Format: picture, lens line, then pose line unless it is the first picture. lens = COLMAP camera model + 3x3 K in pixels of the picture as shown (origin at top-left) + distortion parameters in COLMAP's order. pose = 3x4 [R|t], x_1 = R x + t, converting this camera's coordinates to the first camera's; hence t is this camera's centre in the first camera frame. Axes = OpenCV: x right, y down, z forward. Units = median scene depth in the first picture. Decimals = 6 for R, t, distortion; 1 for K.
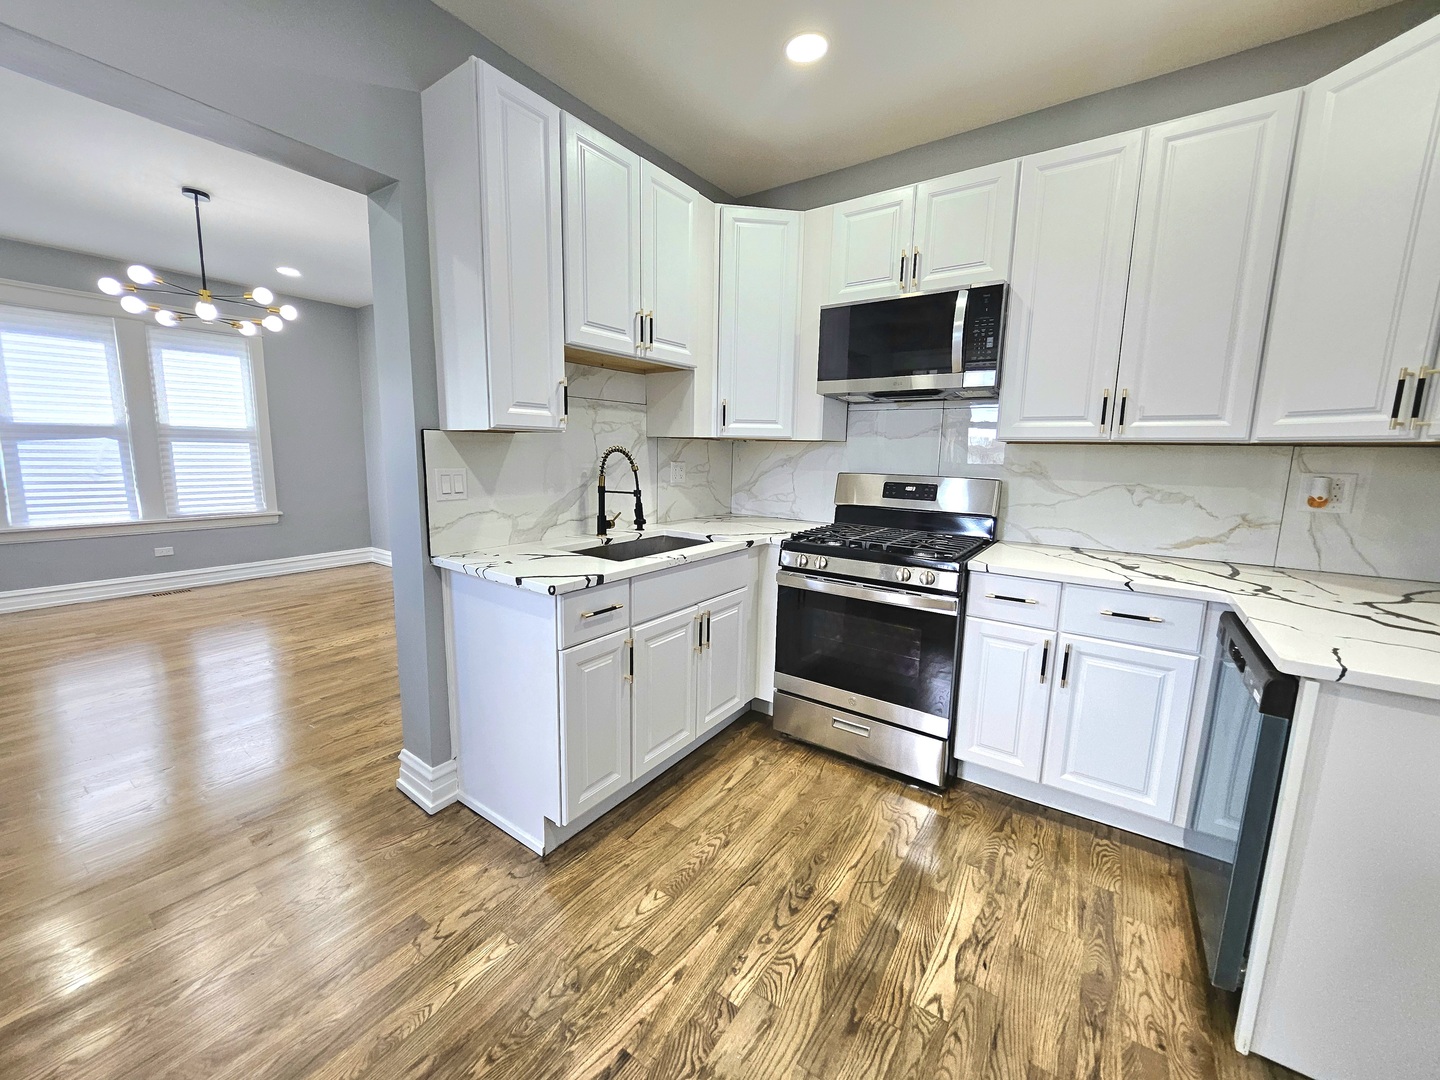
lens RADIAL K [[571.8, 0, 691.4], [0, 571.8, 539.1], [0, 0, 1]] dist [-0.014158, 0.003150]
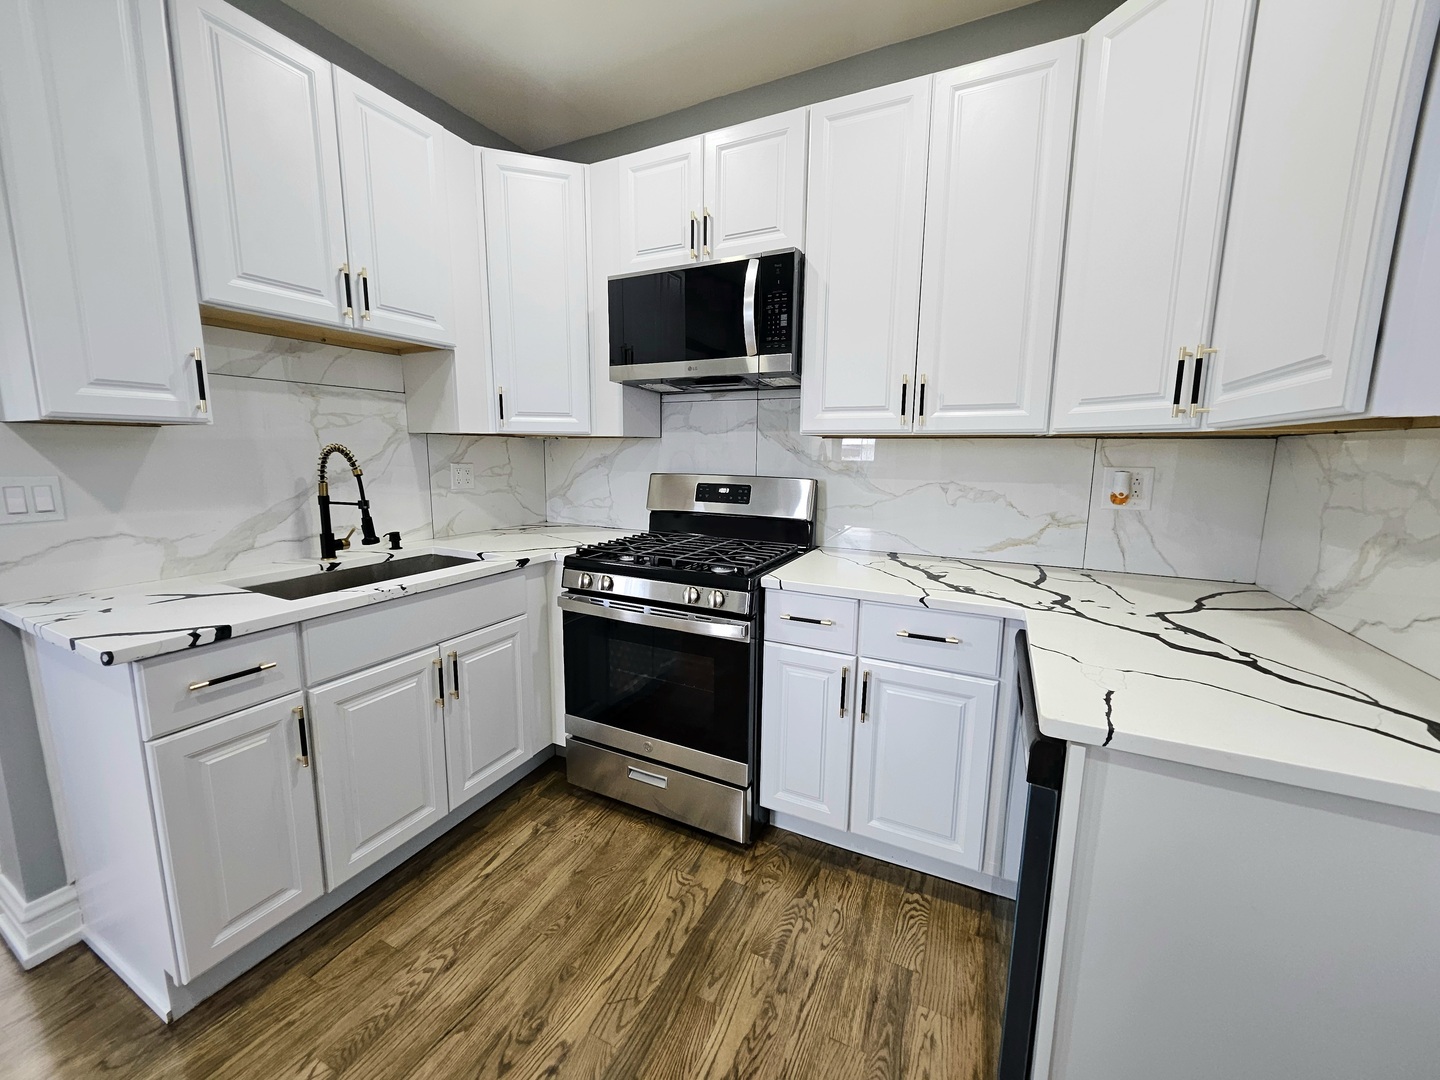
lens RADIAL K [[564.3, 0, 711.8], [0, 564.3, 537.0], [0, 0, 1]] dist [0.002668, -0.006029]
pose [[0.986152, -0.032255, 0.162676, 0.290338], [0.032359, 0.999474, 0.002010, -0.025577], [-0.162656, 0.003282, 0.986677, 0.191303]]
